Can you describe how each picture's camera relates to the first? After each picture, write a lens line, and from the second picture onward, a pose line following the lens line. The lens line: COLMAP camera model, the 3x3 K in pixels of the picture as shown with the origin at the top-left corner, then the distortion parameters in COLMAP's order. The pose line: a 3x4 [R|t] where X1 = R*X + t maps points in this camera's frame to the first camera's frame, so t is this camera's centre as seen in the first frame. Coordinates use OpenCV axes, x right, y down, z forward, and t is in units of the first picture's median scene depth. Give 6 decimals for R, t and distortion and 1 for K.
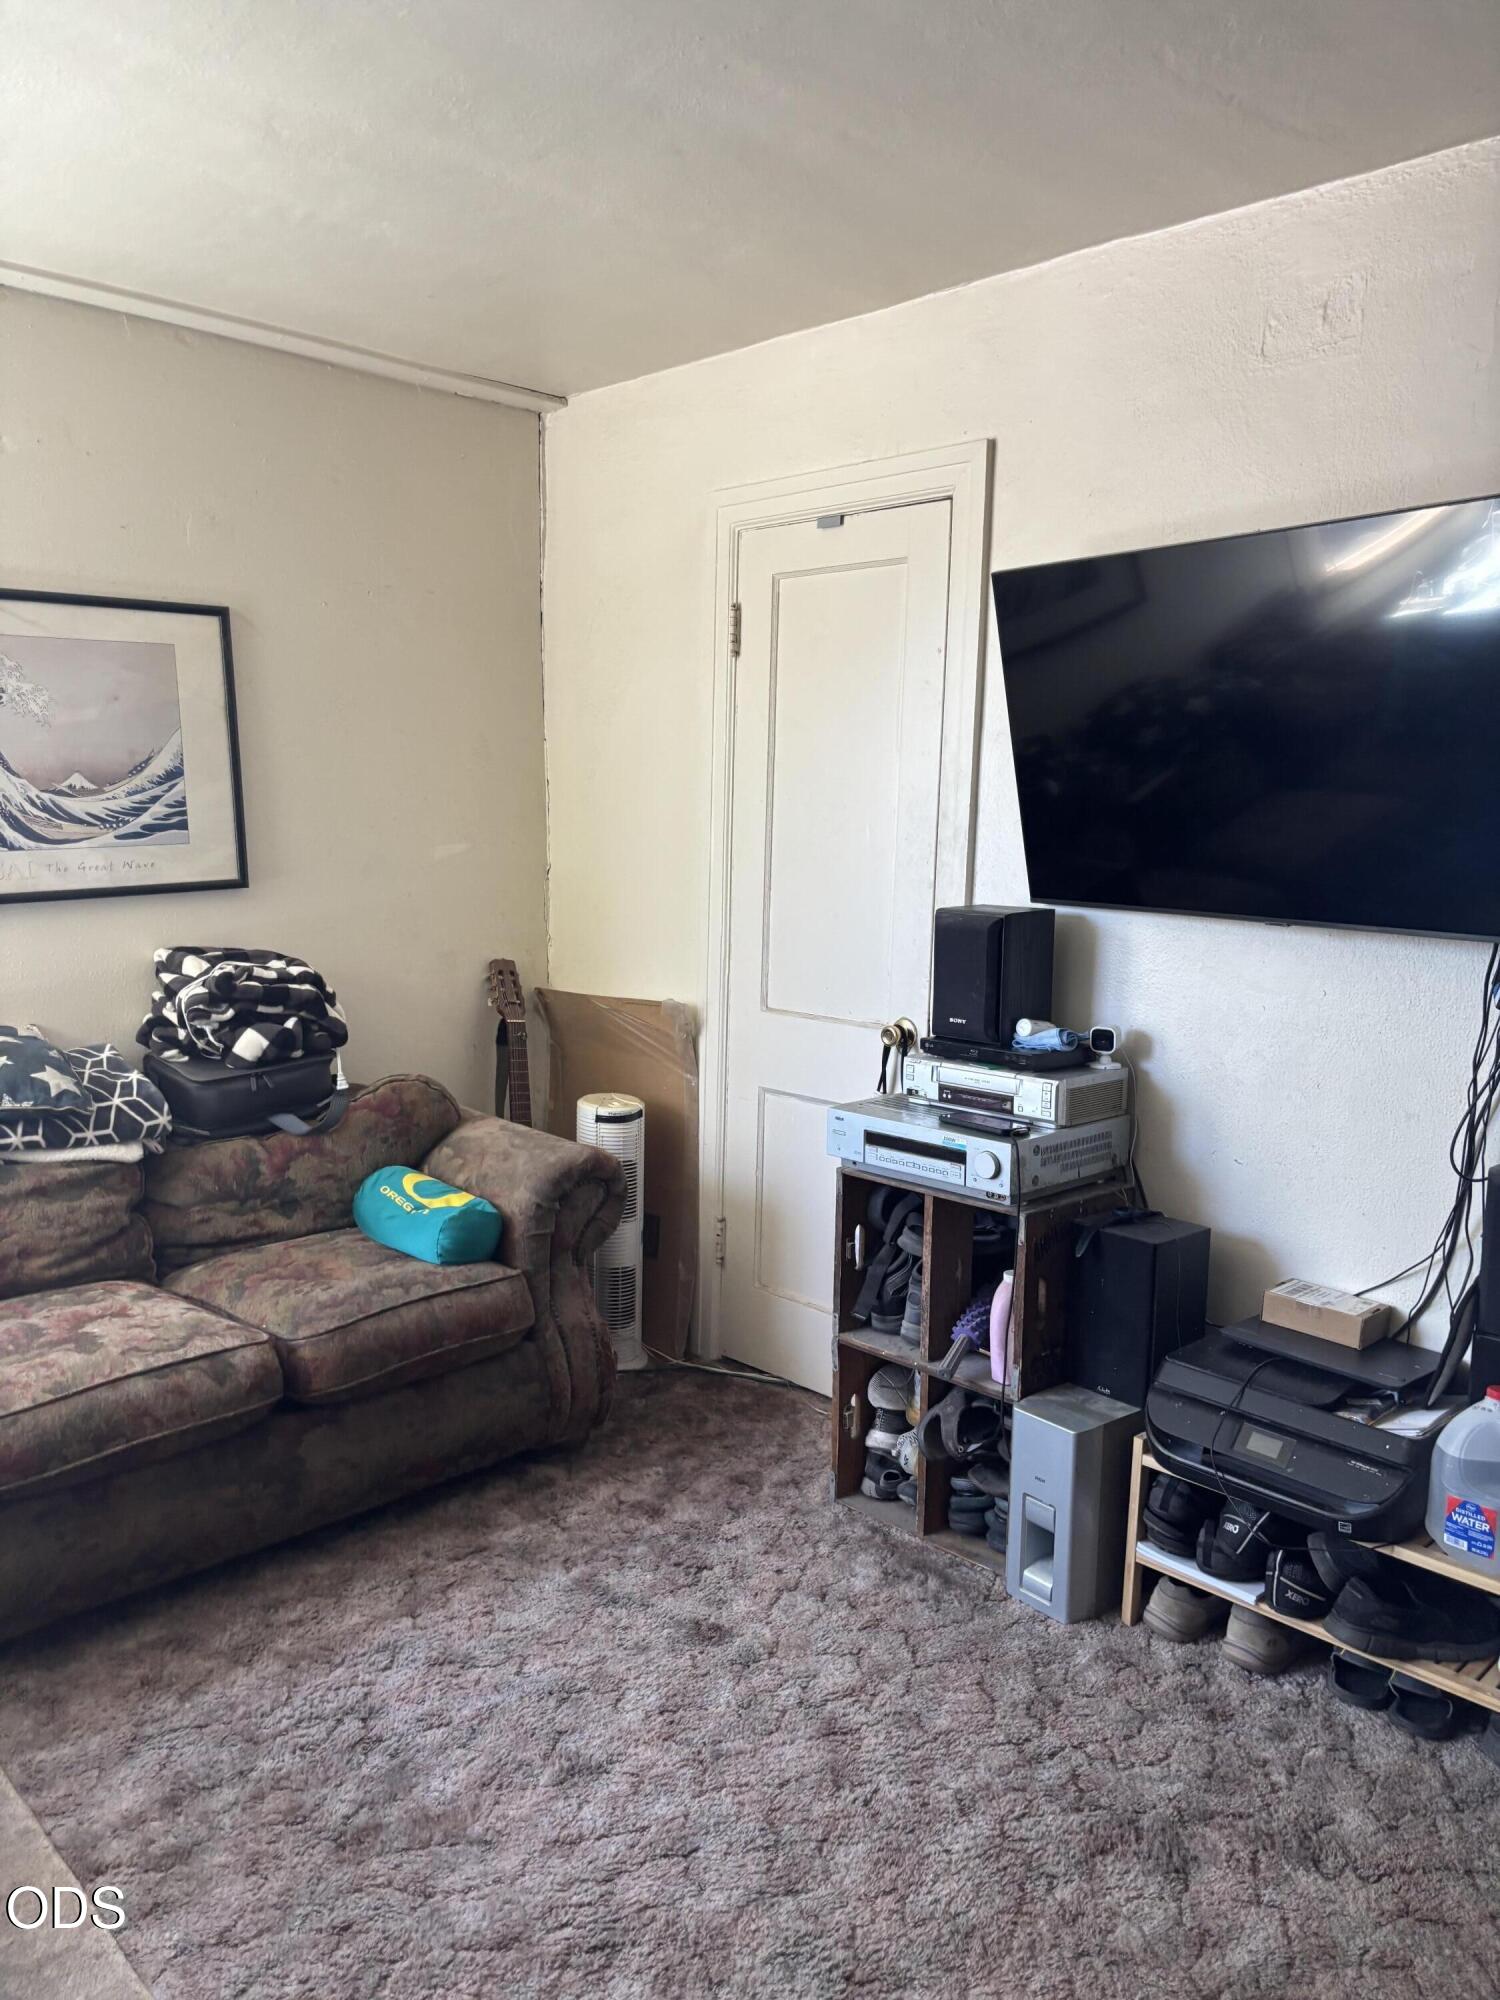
lens RADIAL K [[1511.6, 0, 735.2], [0, 1511.6, 995.9], [0, 0, 1]] dist [0.041343, -0.048359]
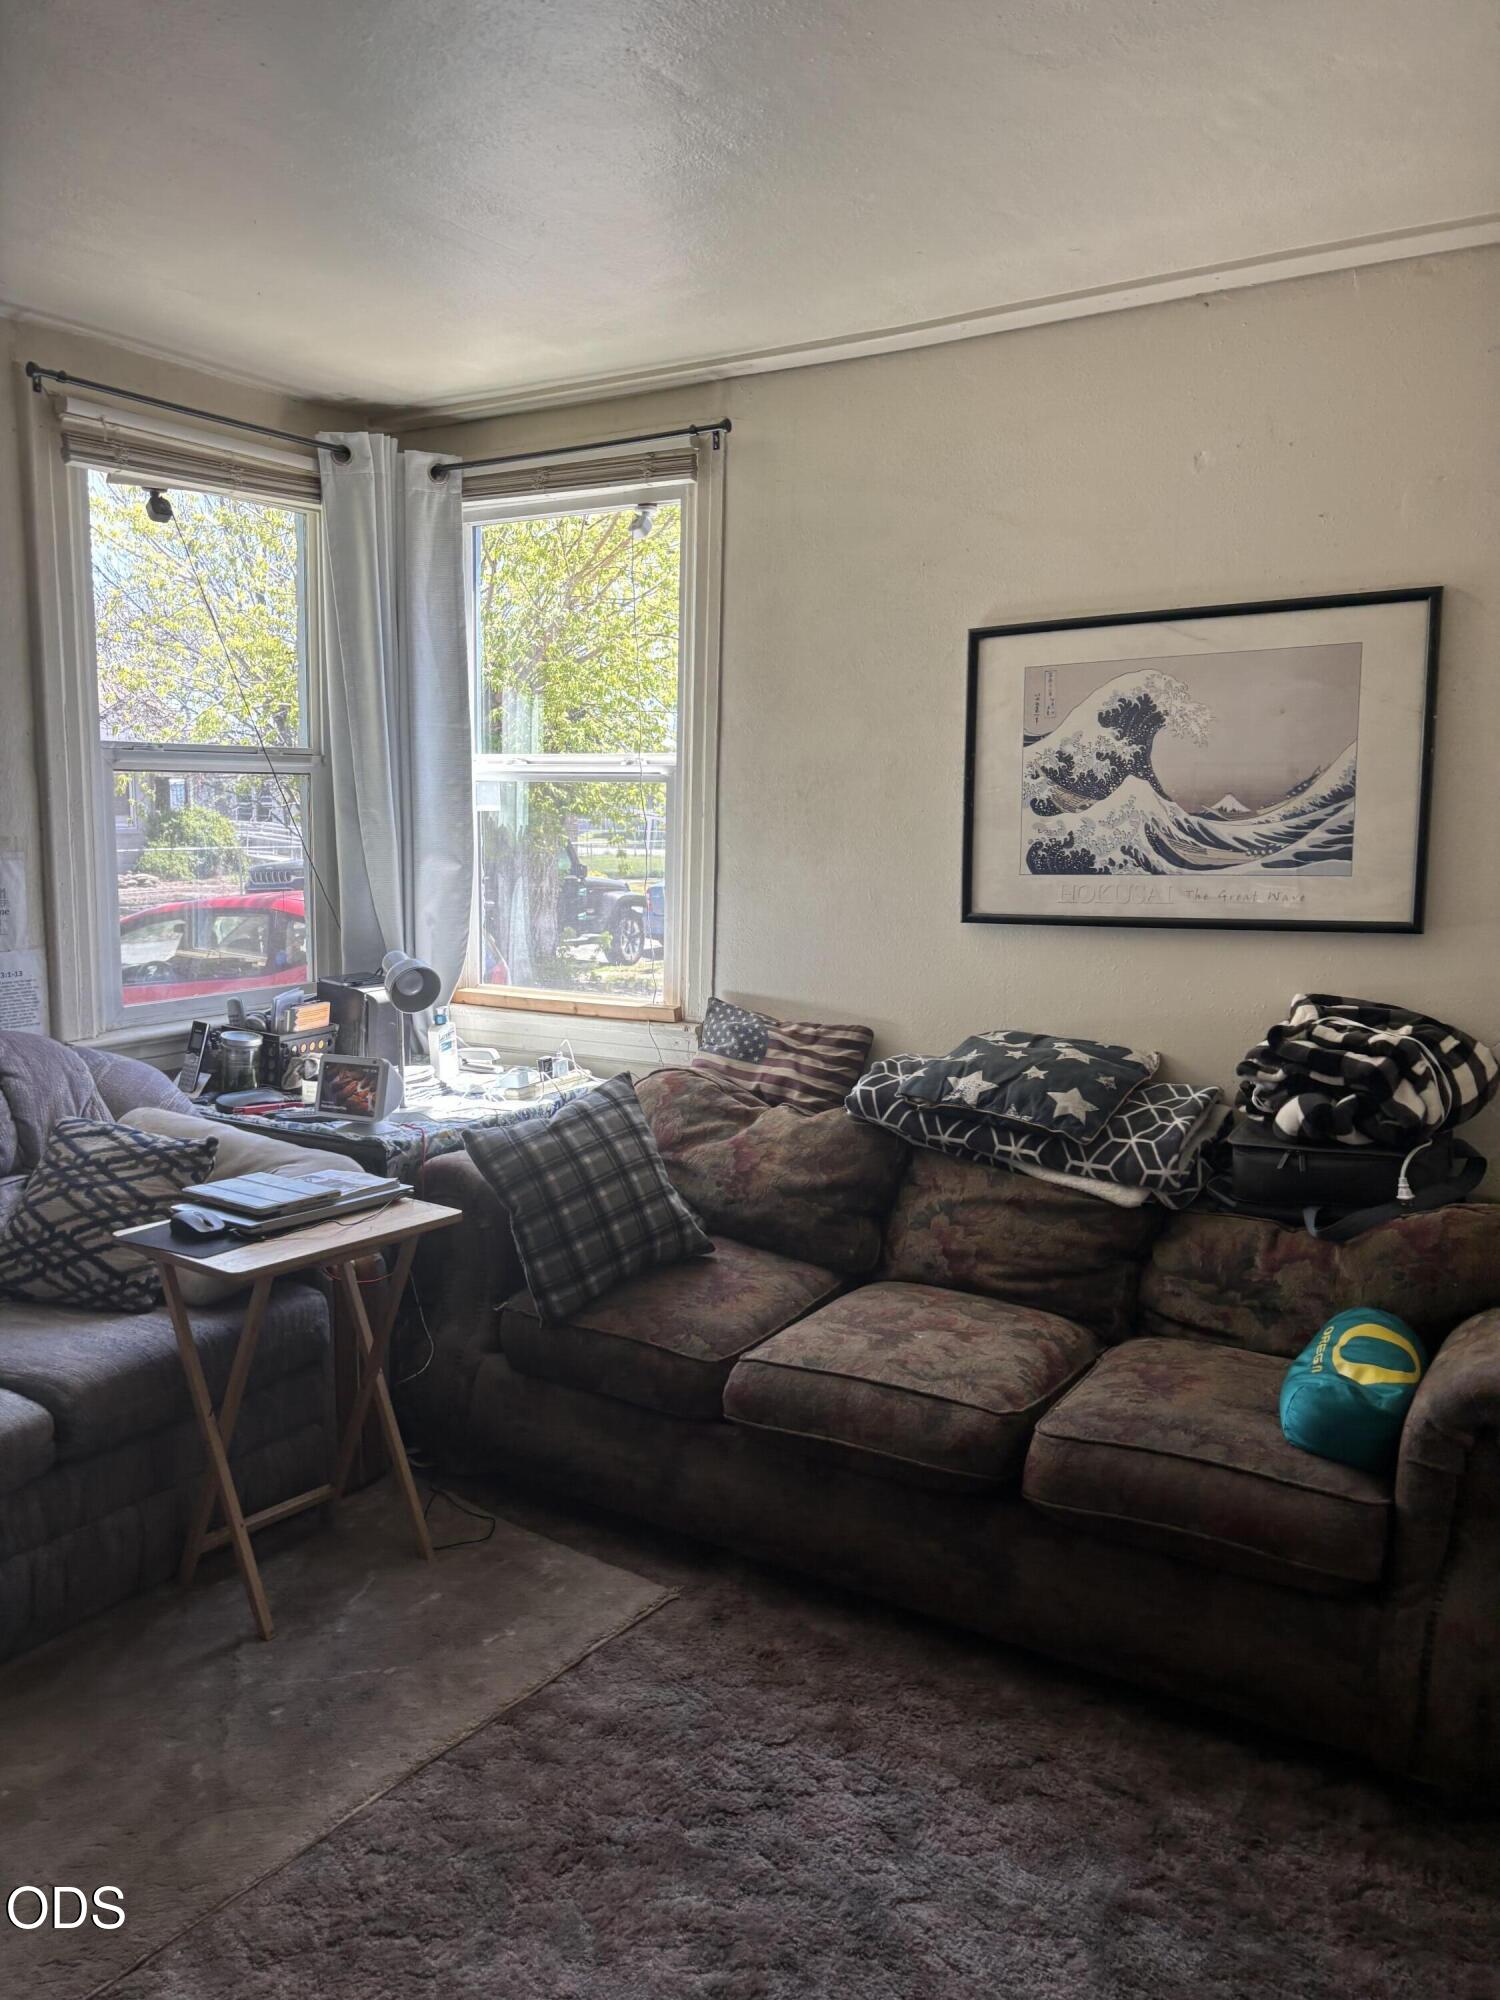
lens RADIAL K [[1511.6, 0, 739.1], [0, 1511.6, 1010.1], [0, 0, 1]] dist [0.041343, -0.048359]
pose [[0.221200, 0.121469, -0.967634, 0.428516], [-0.137457, 0.986191, 0.092376, -0.062290], [0.965493, 0.112574, 0.234842, 0.515842]]
